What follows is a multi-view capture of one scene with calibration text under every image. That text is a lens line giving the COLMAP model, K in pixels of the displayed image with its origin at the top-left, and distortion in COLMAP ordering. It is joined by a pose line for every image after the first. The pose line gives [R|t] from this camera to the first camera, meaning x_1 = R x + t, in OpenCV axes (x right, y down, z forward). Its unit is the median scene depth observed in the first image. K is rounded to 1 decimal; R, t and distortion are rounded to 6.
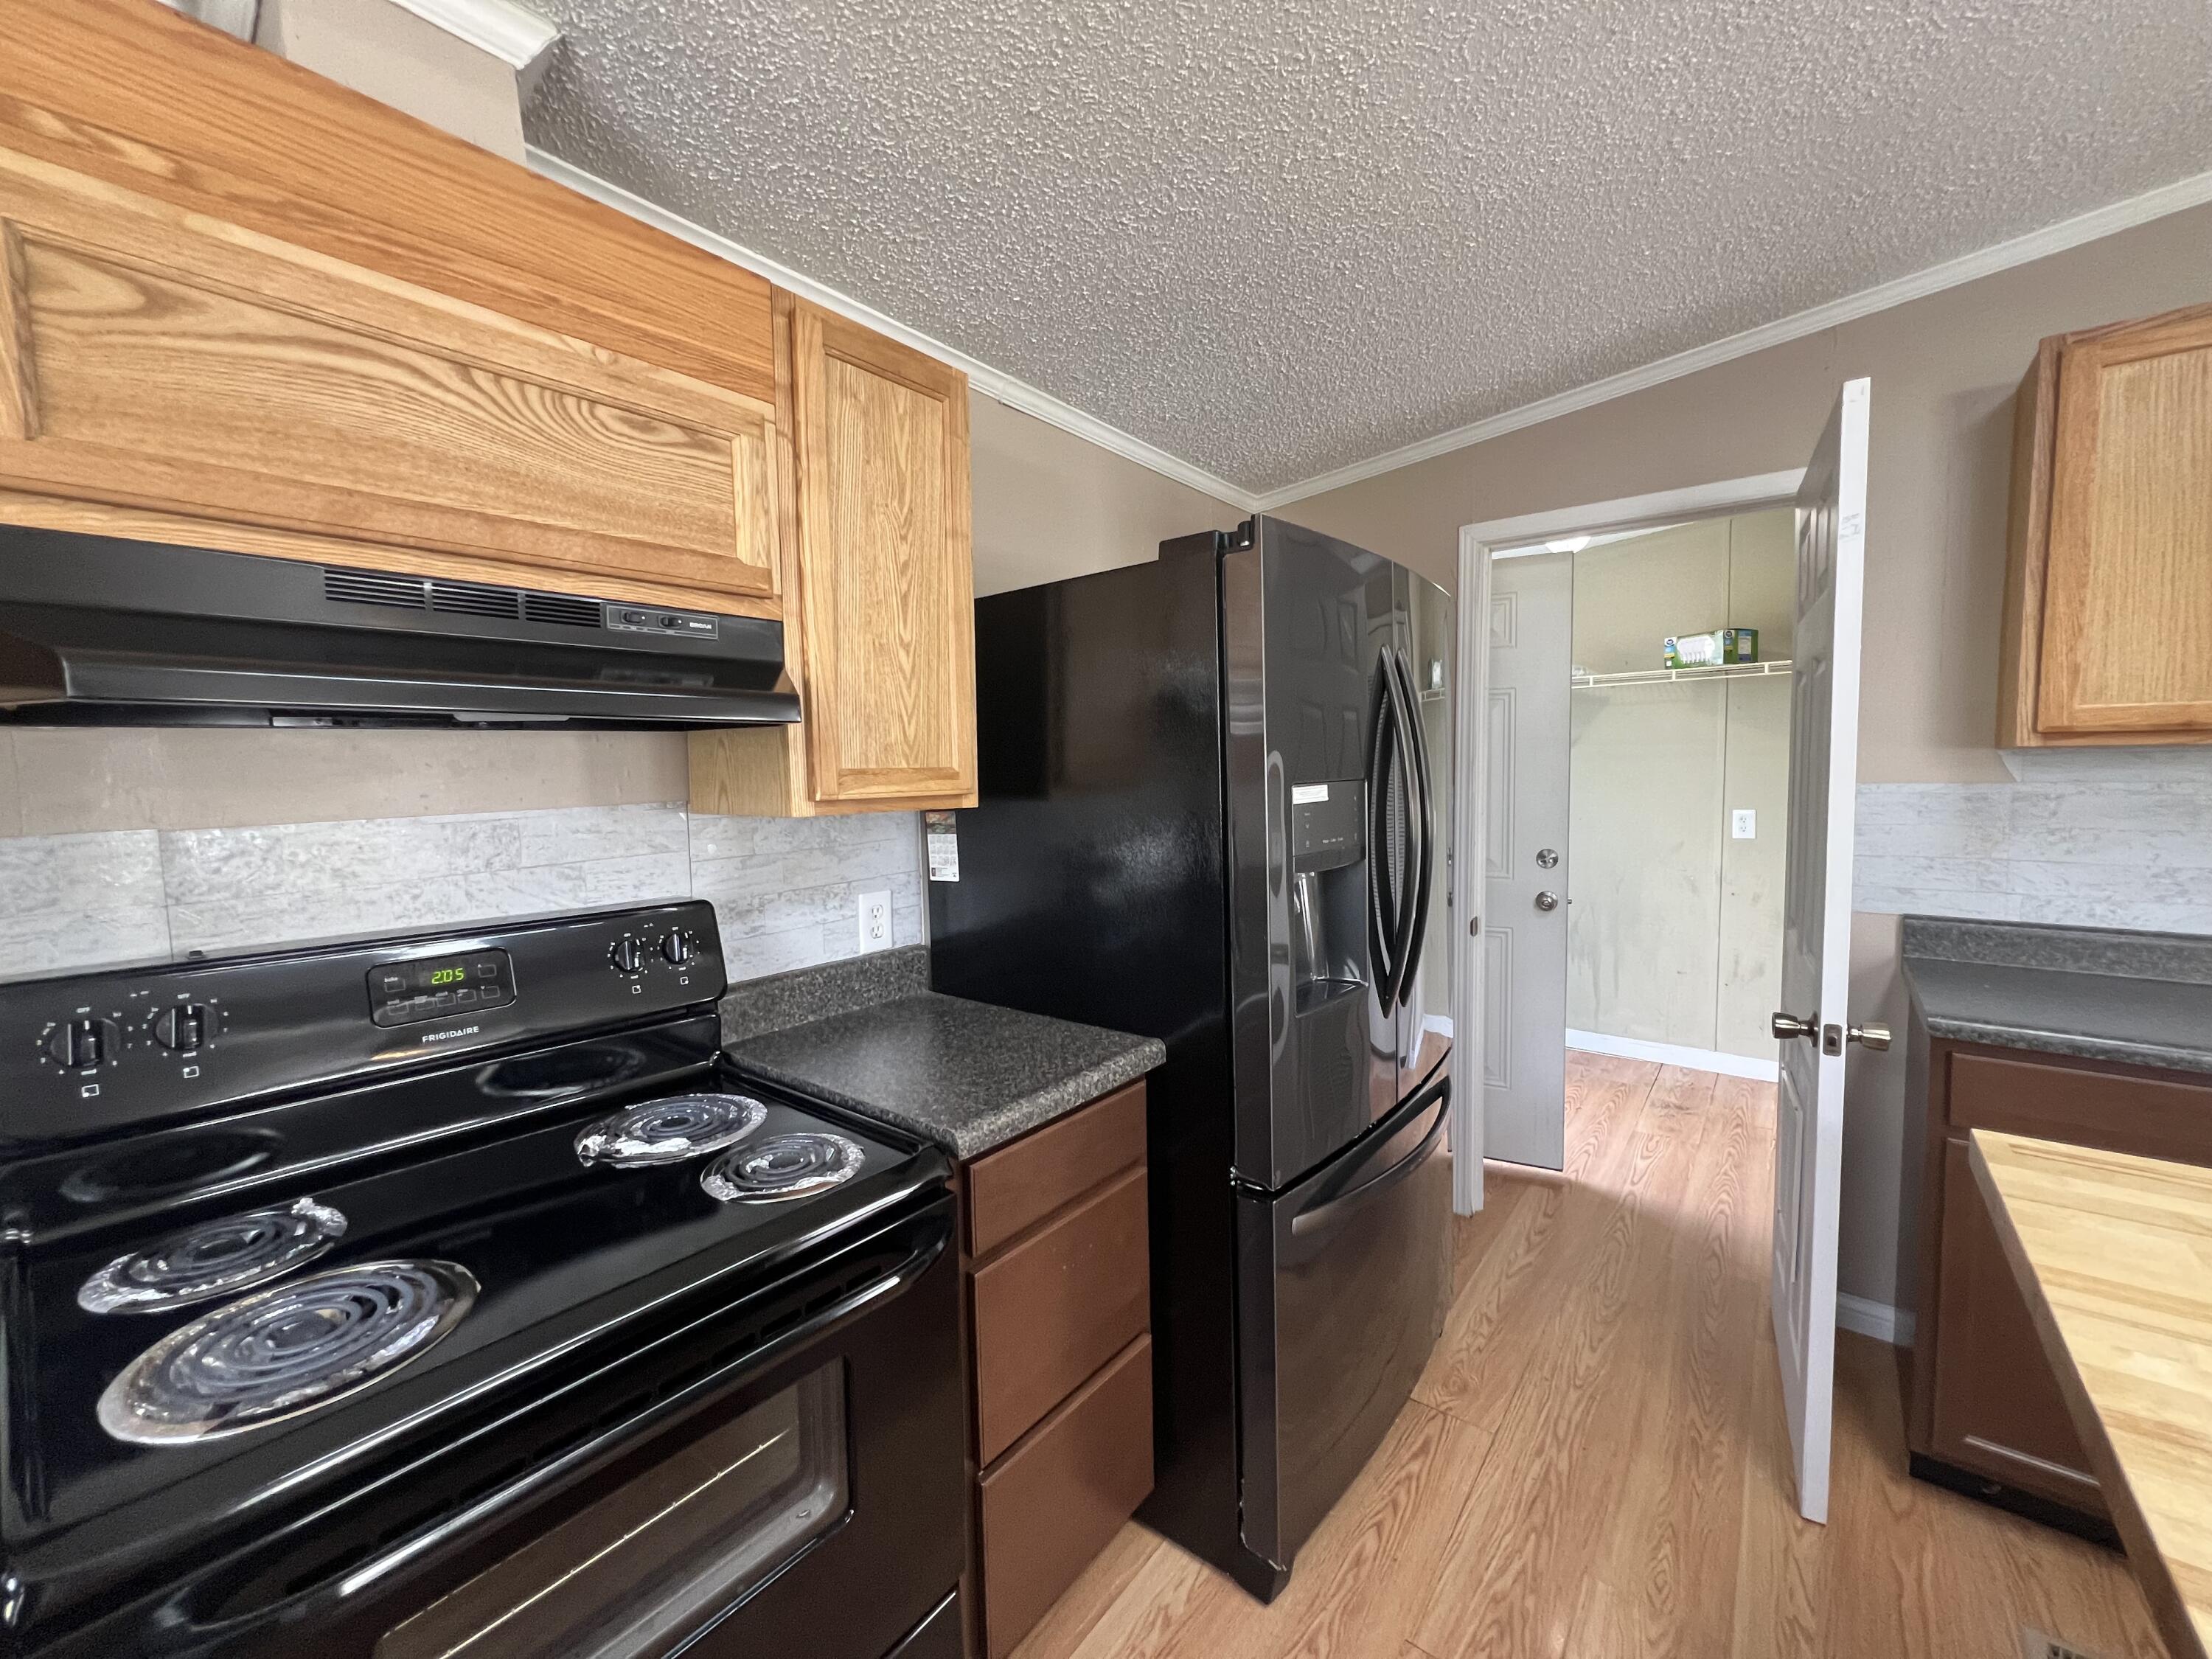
lens RADIAL K [[887.8, 0, 1106.1], [0, 887.8, 830.1], [0, 0, 1]] dist [0.006388, 0.000301]
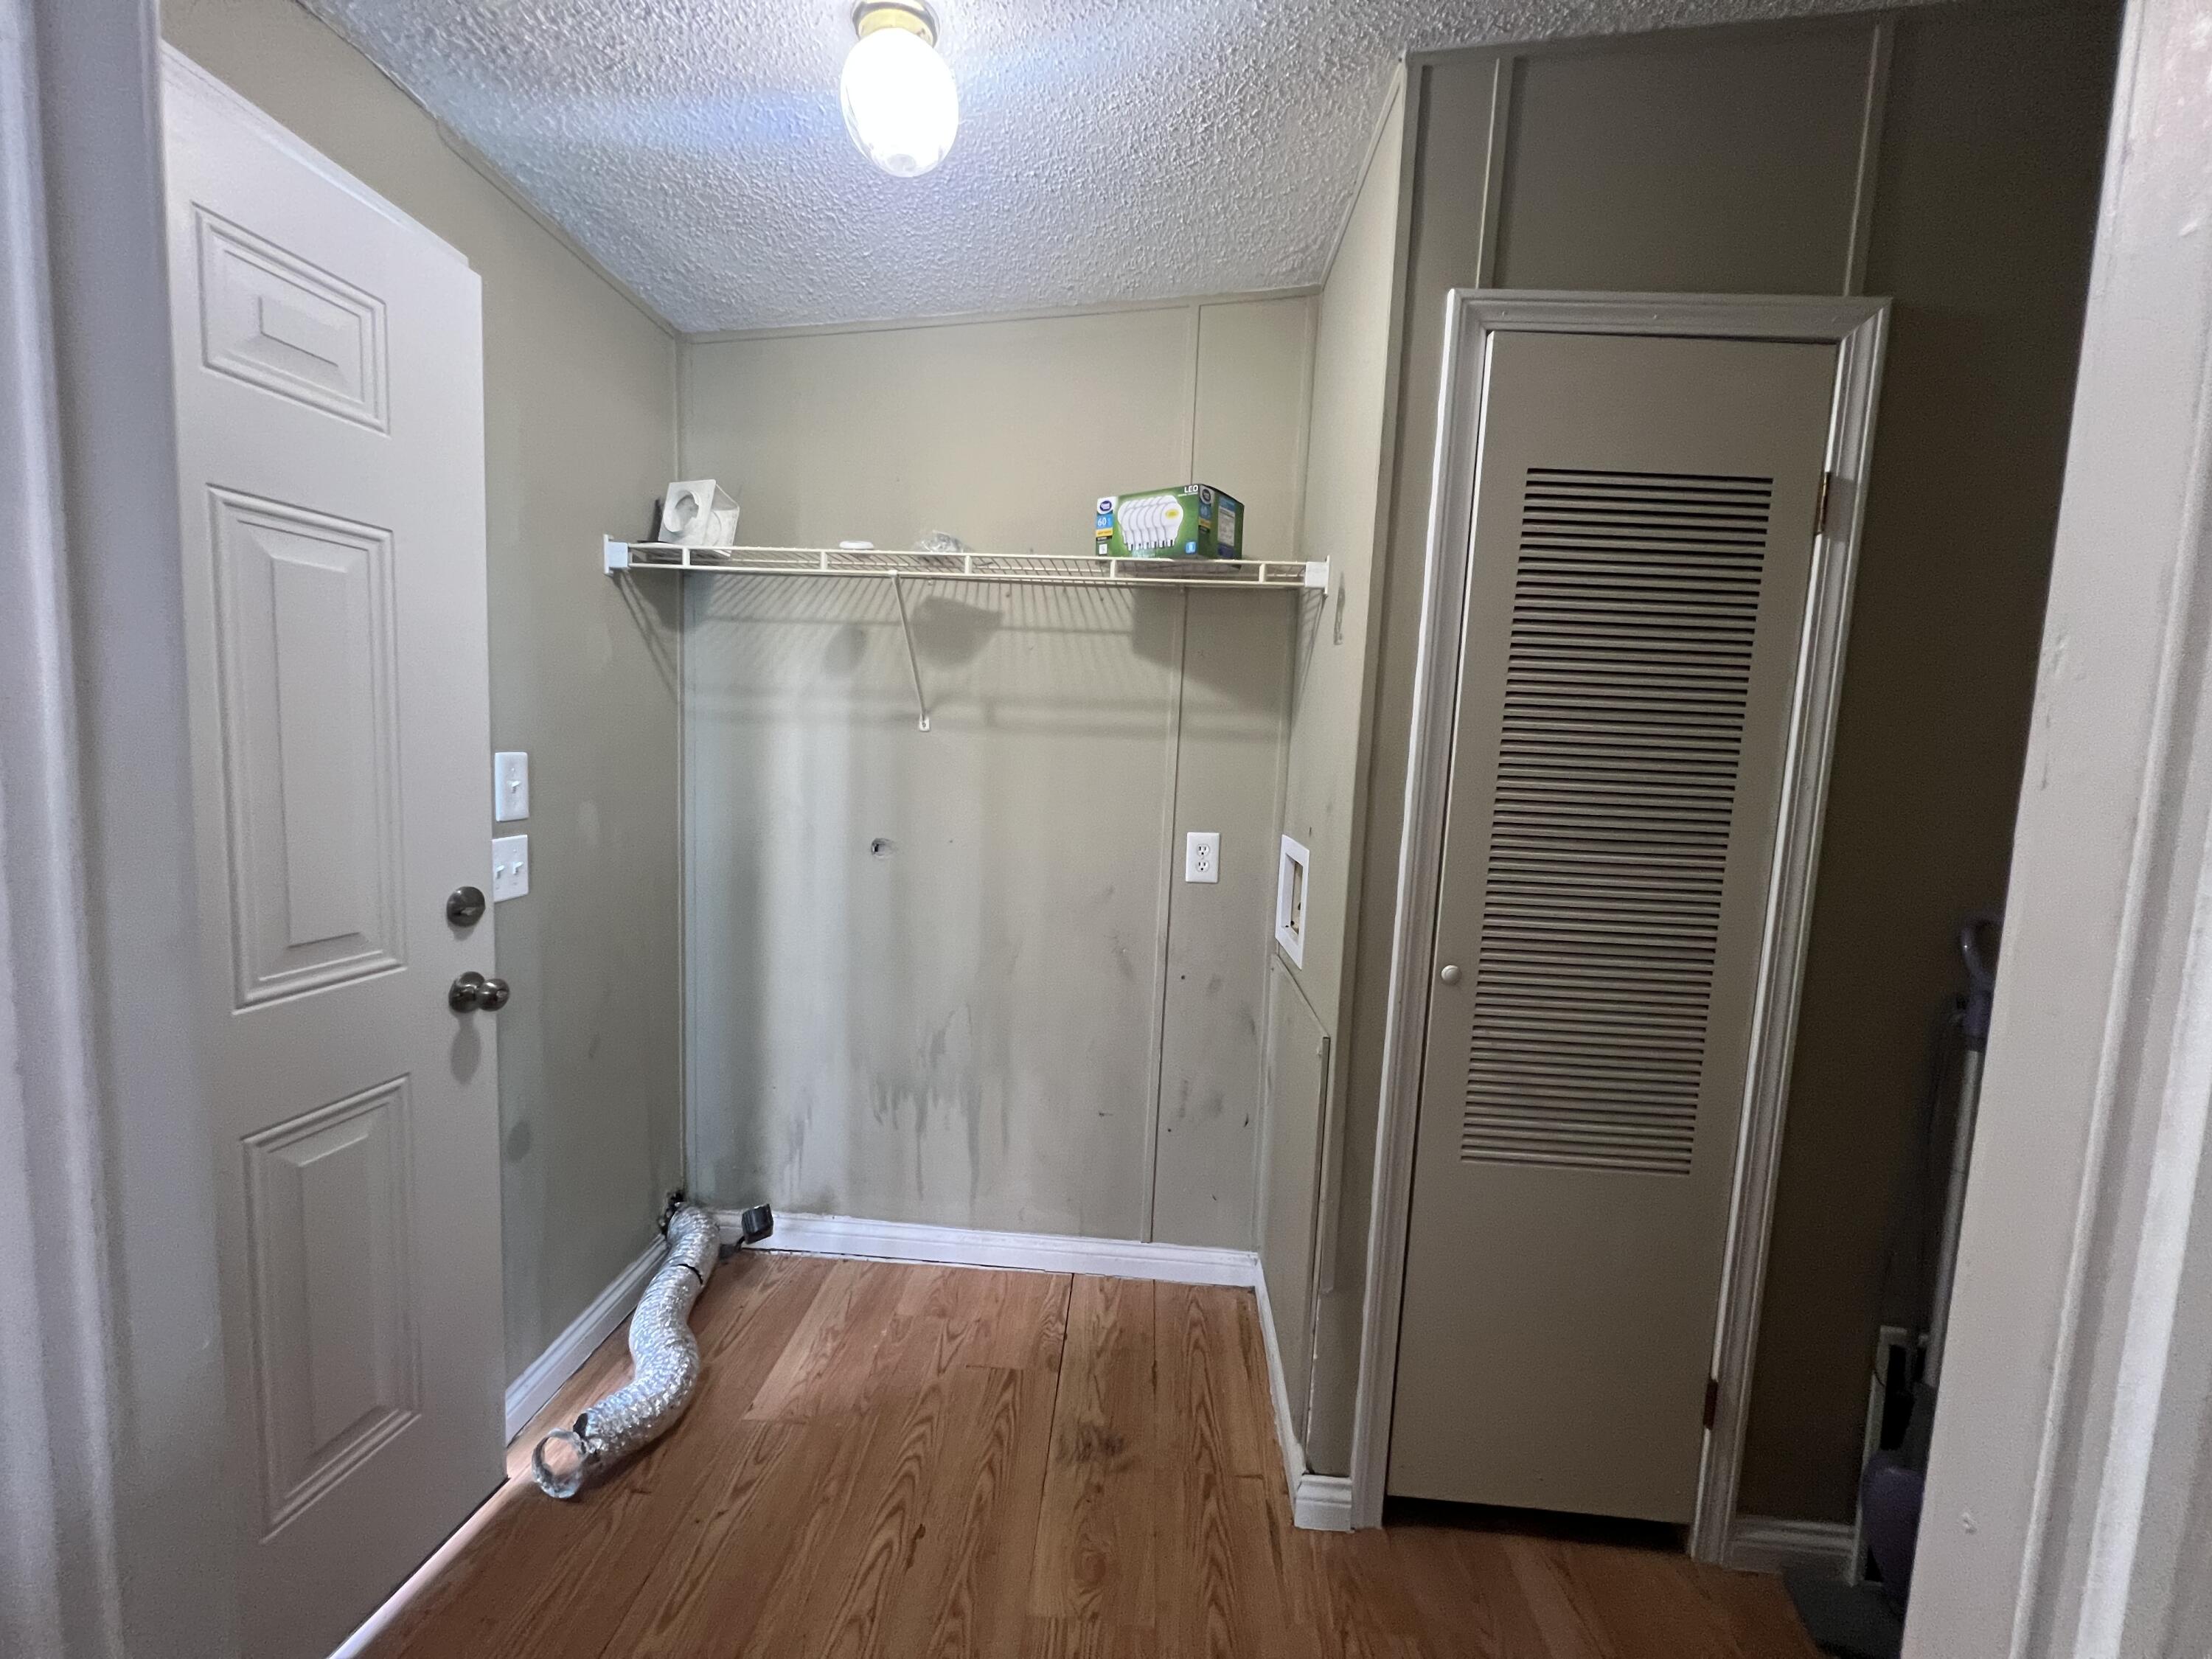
lens RADIAL K [[887.8, 0, 1112.5], [0, 887.8, 827.6], [0, 0, 1]] dist [0.006388, 0.000301]
pose [[0.809612, 0.001616, 0.586963, 0.332465], [-0.020913, 0.999441, 0.026095, -0.039458], [-0.586593, -0.033403, 0.809193, 0.570547]]
